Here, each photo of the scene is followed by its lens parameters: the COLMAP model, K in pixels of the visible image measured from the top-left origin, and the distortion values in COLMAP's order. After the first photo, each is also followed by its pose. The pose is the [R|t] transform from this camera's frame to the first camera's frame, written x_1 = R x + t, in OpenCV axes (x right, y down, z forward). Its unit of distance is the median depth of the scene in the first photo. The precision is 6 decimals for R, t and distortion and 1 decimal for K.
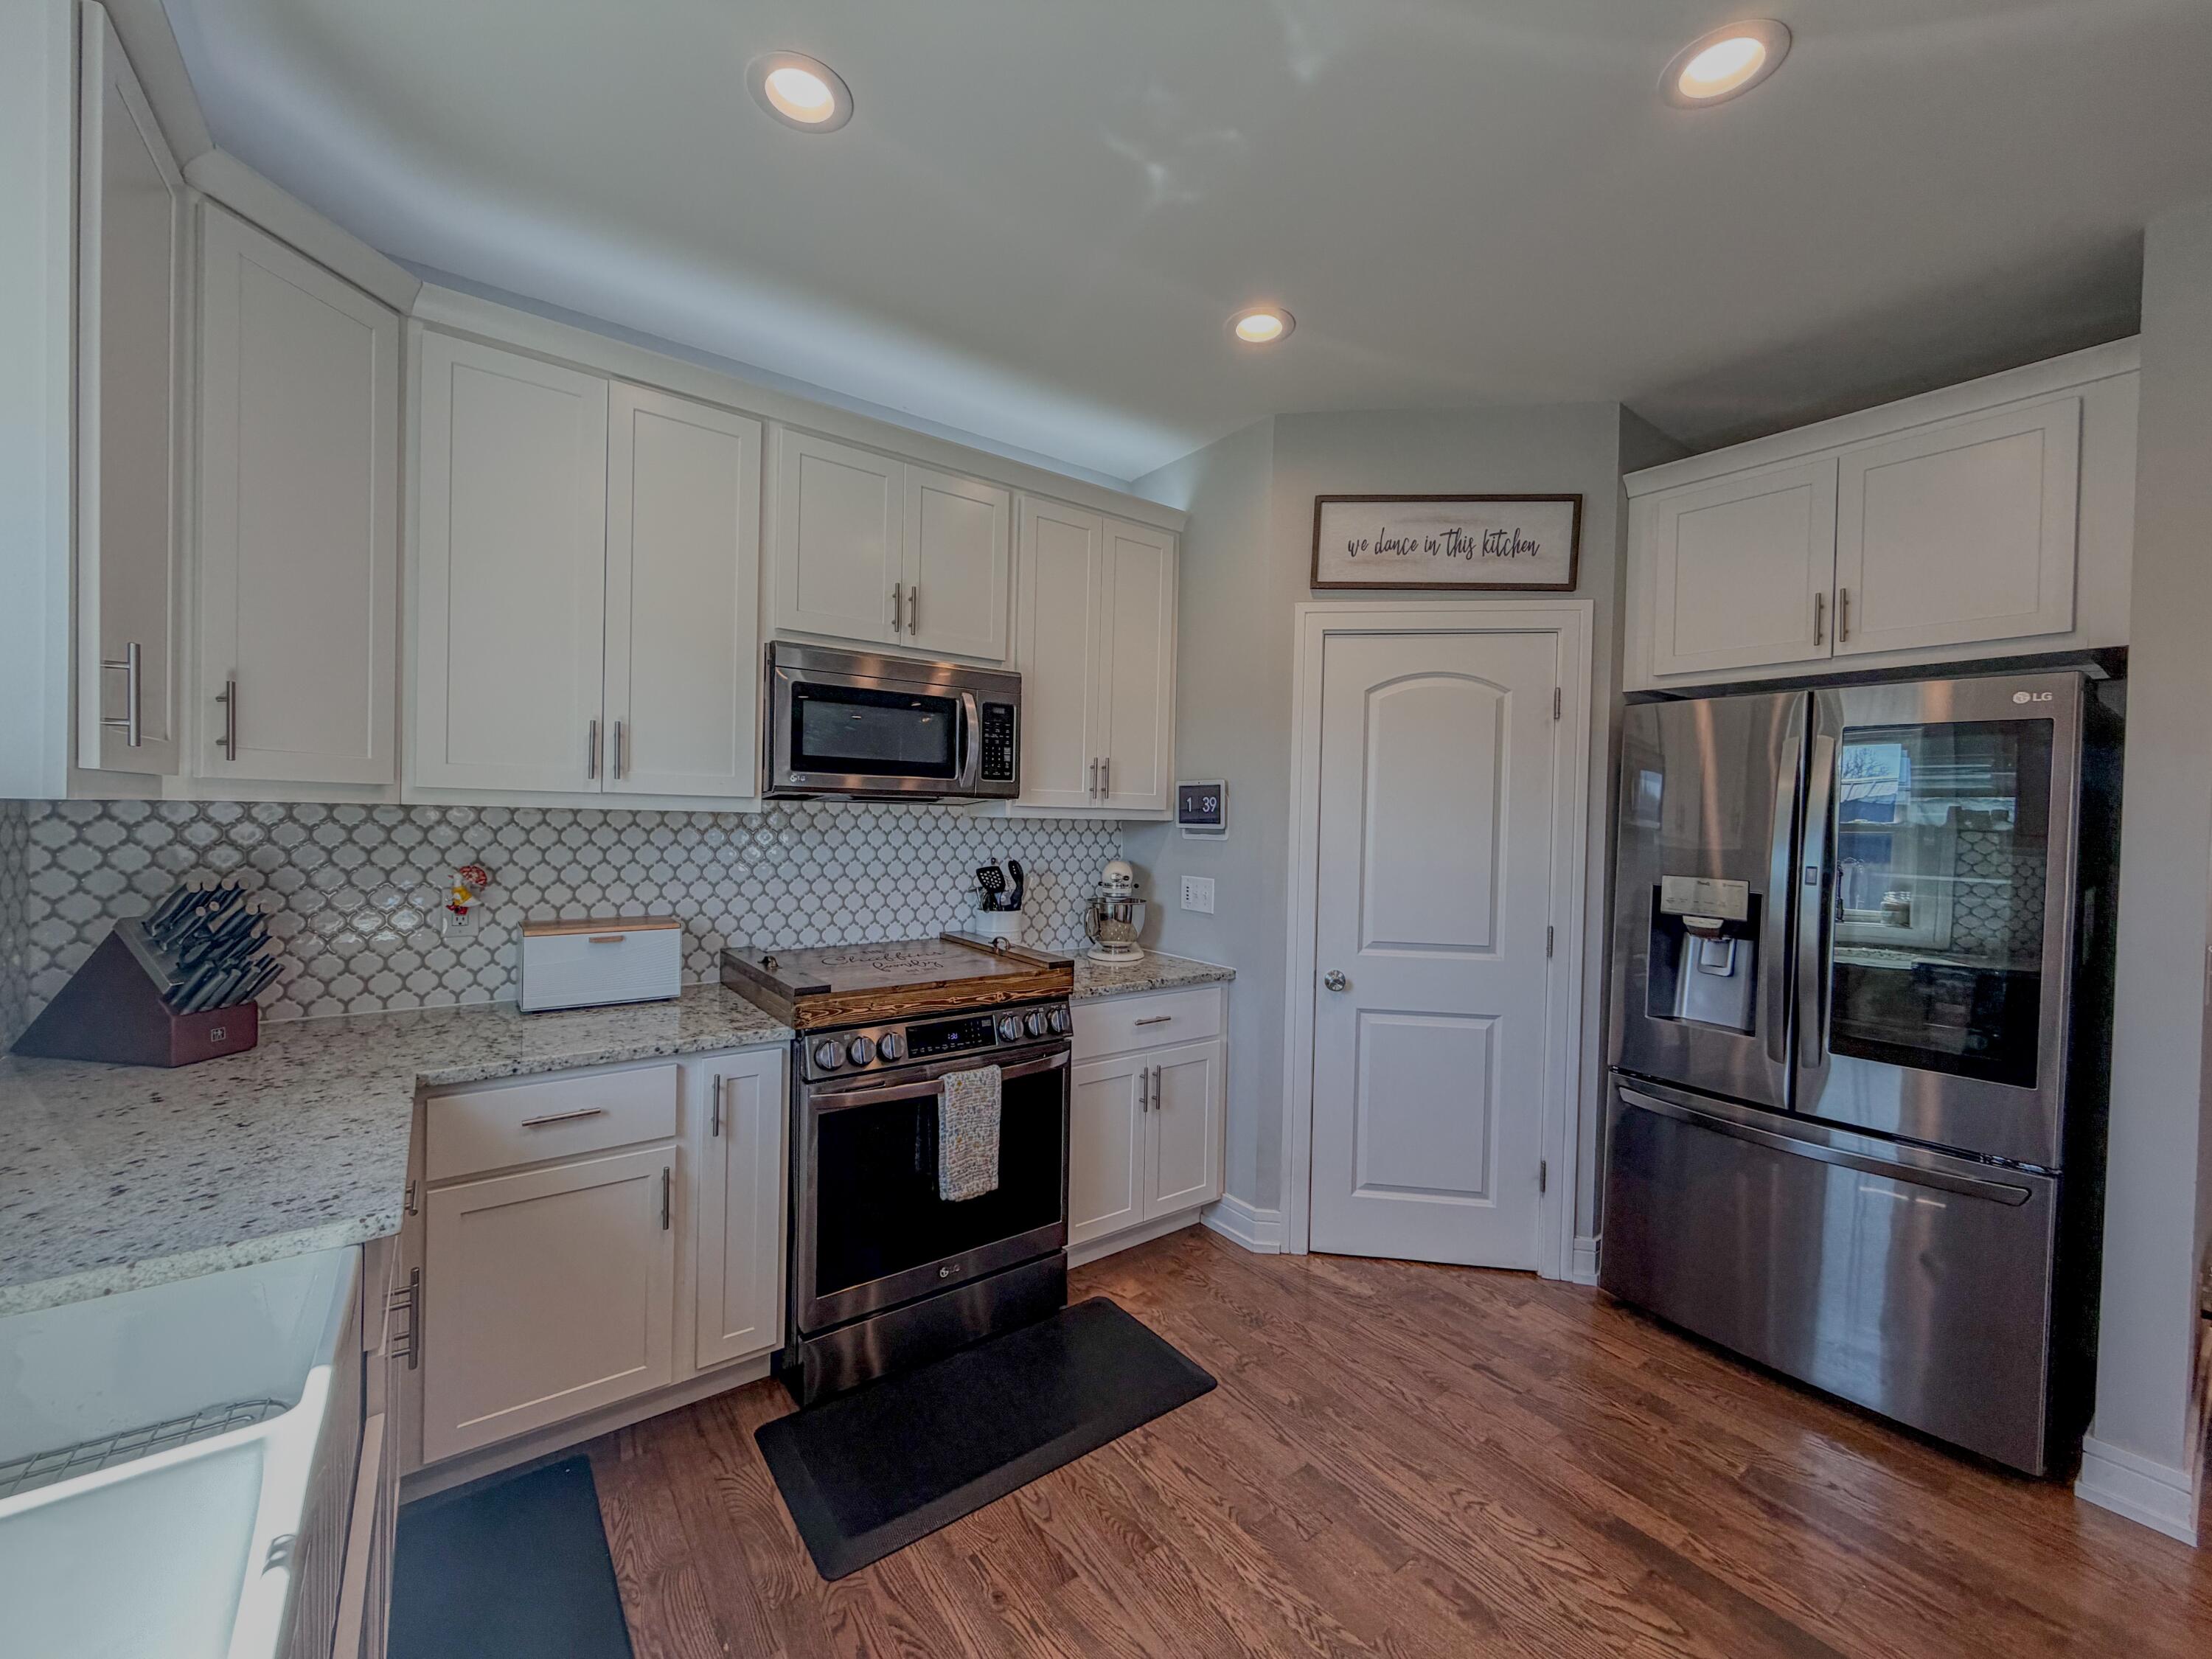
lens RADIAL K [[872.0, 0, 1098.0], [0, 872.0, 828.8], [0, 0, 1]] dist [0.001380, 0.000009]
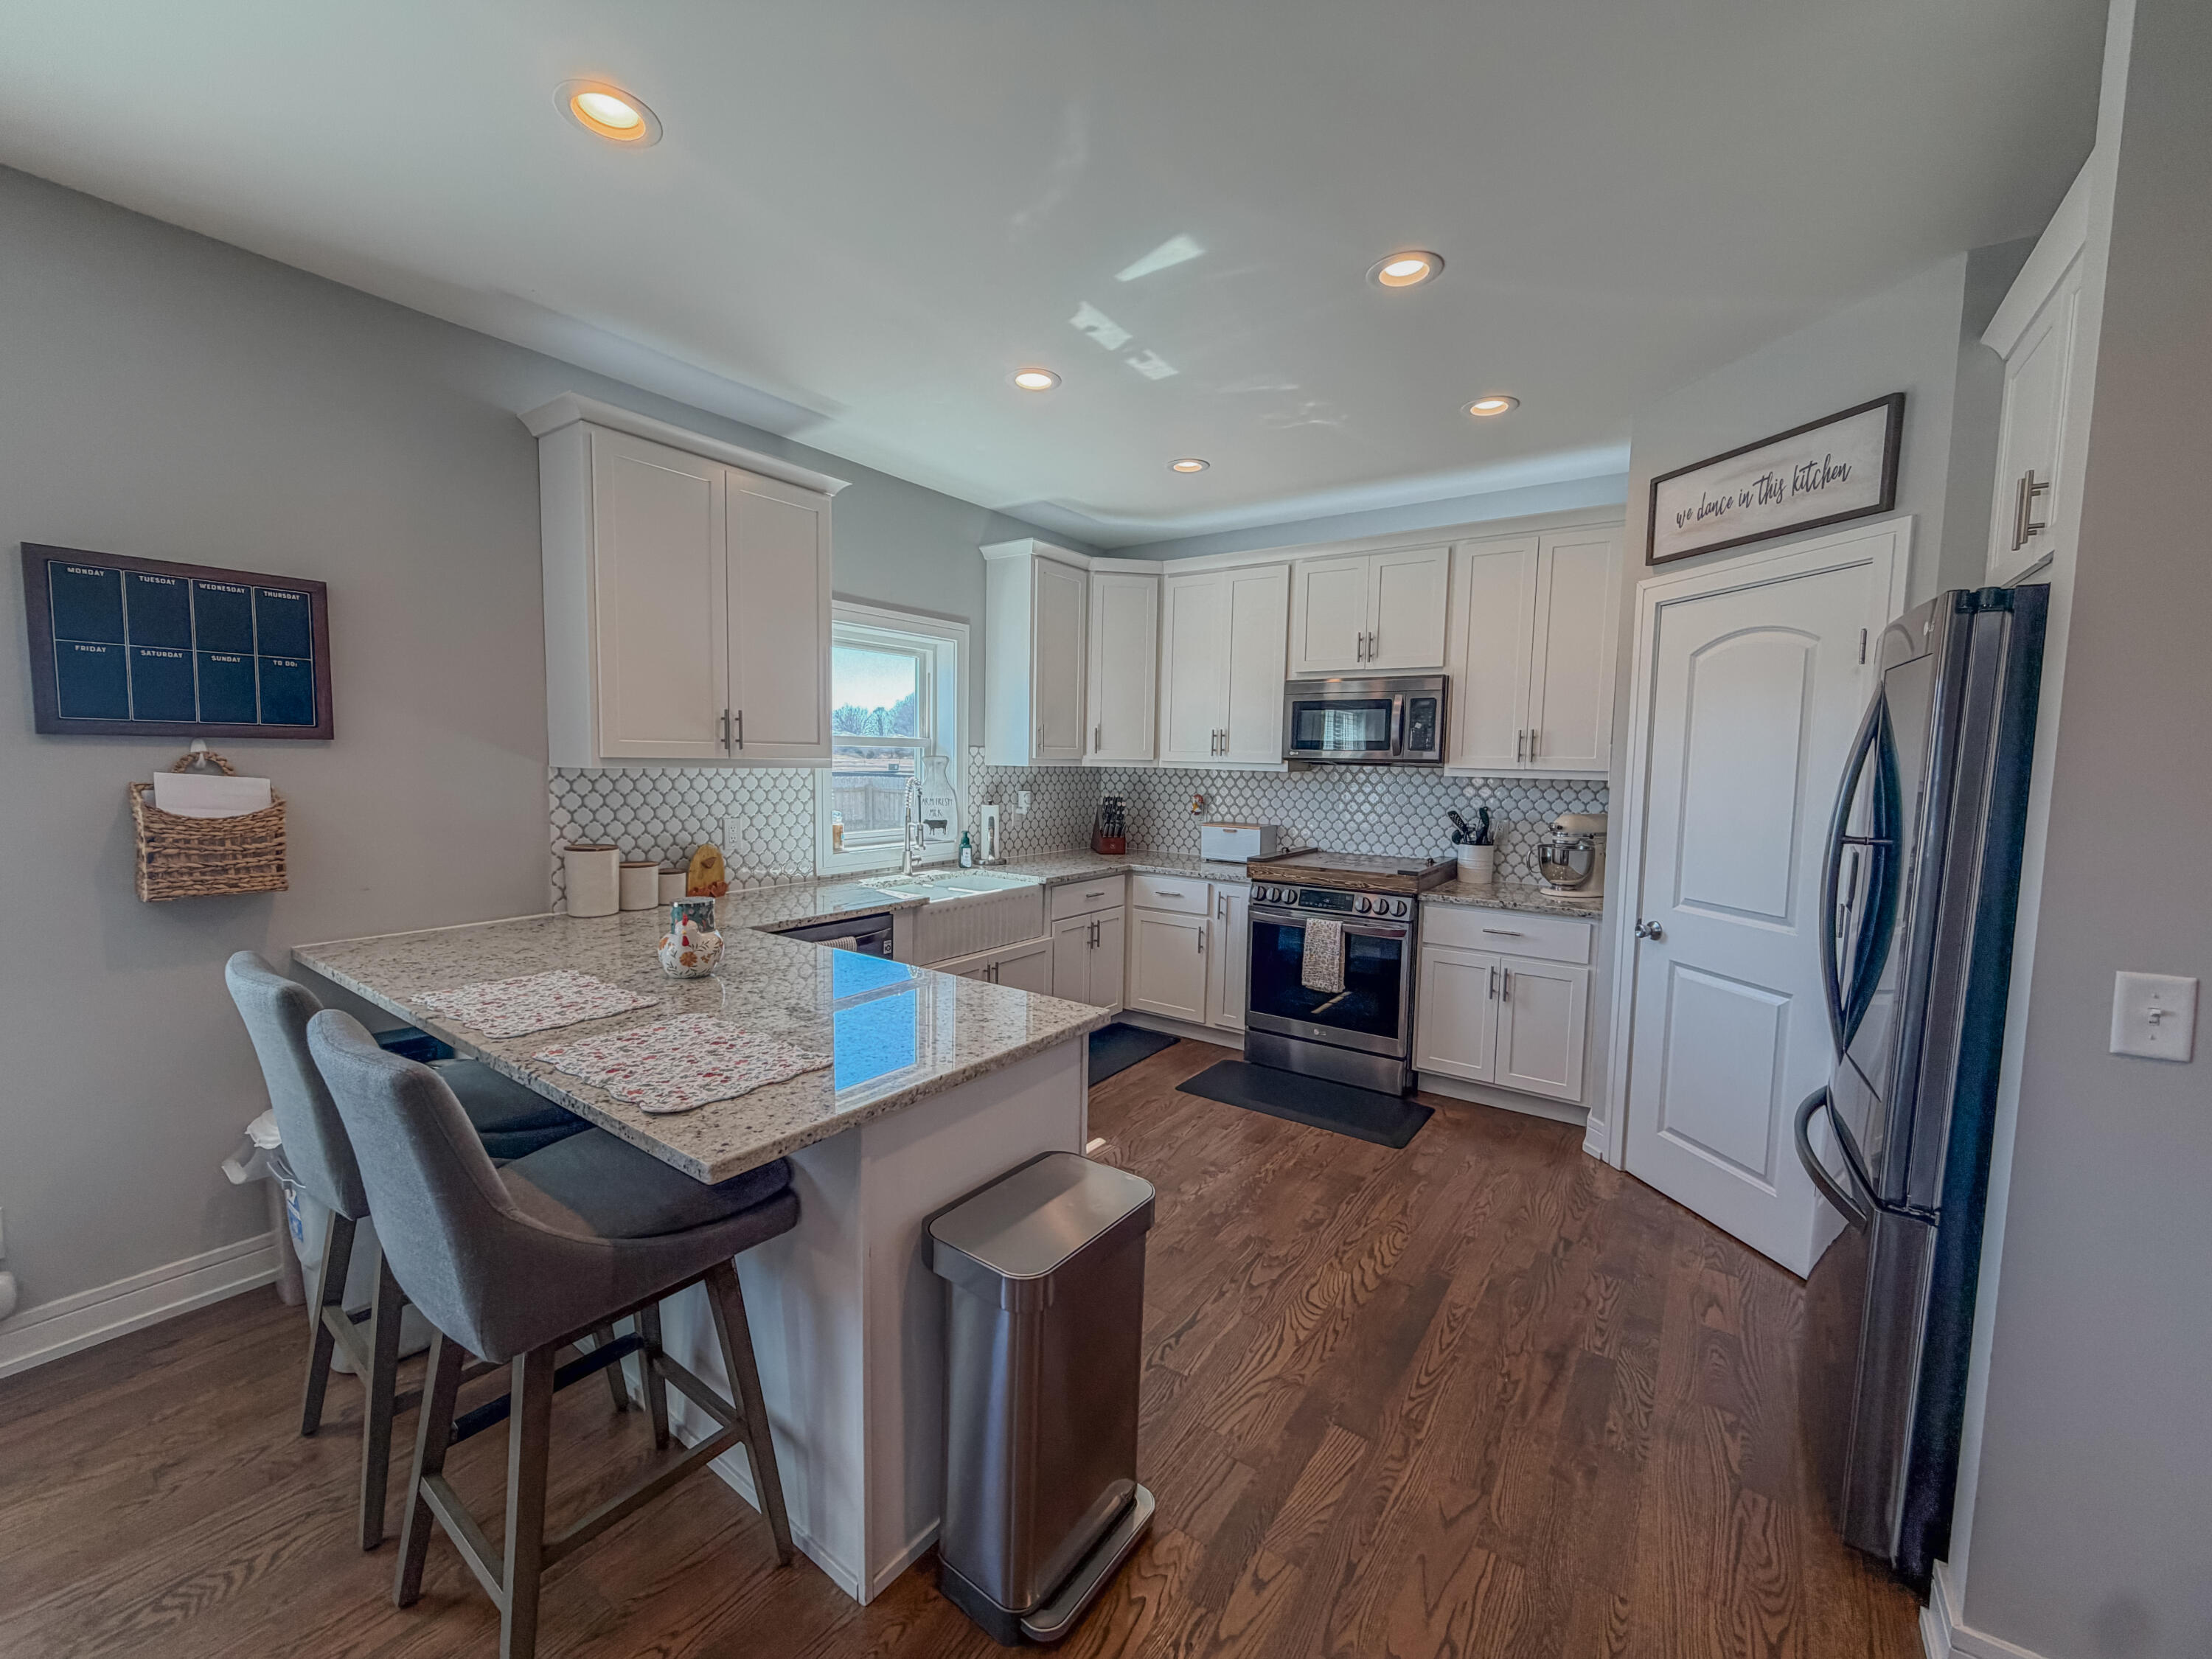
lens RADIAL K [[887.1, 0, 1103.9], [0, 887.1, 823.0], [0, 0, 1]] dist [0.001499, -0.000033]
pose [[0.316118, 0.056226, -0.947052, 1.195646], [-0.025126, 0.998388, 0.050887, 0.003973], [0.948387, 0.007709, 0.317022, 0.014035]]
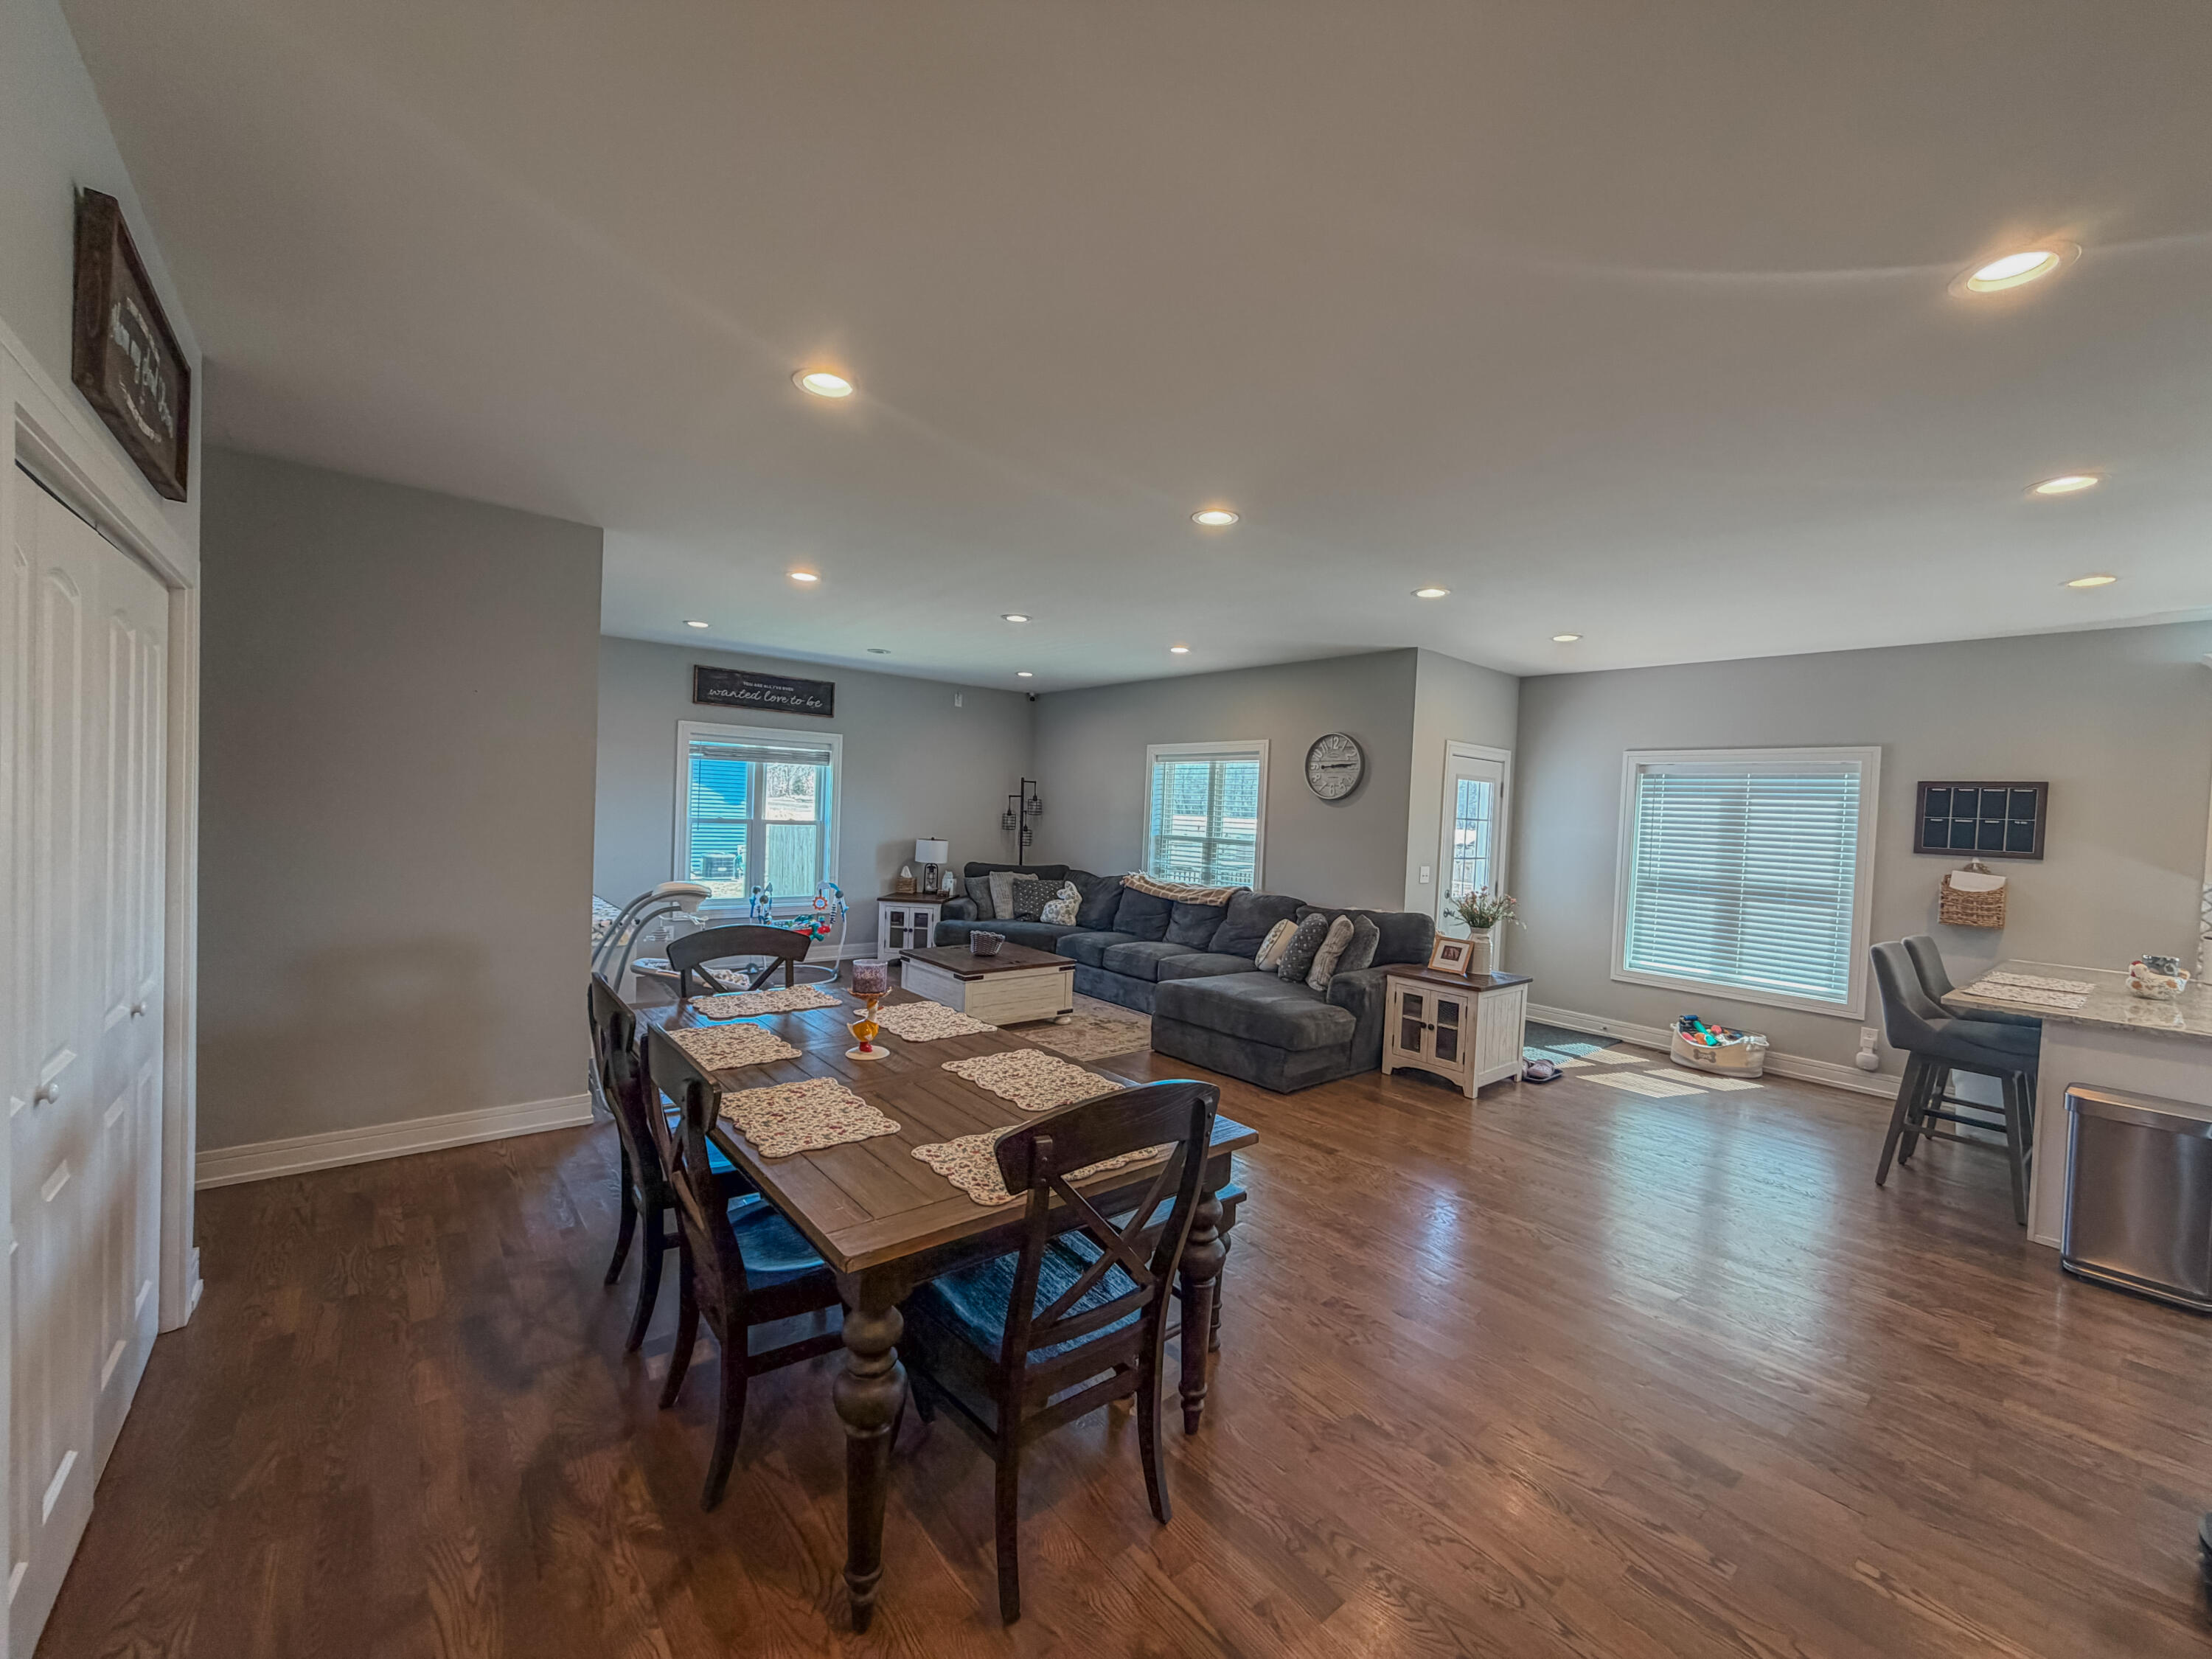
lens RADIAL K [[887.1, 0, 1103.9], [0, 887.1, 823.0], [0, 0, 1]] dist [0.001499, -0.000033]
pose [[-0.996328, -0.070851, -0.048073, 2.118942], [-0.072313, 0.996948, 0.029402, -0.005147], [0.045843, 0.032770, -0.998411, 1.330911]]
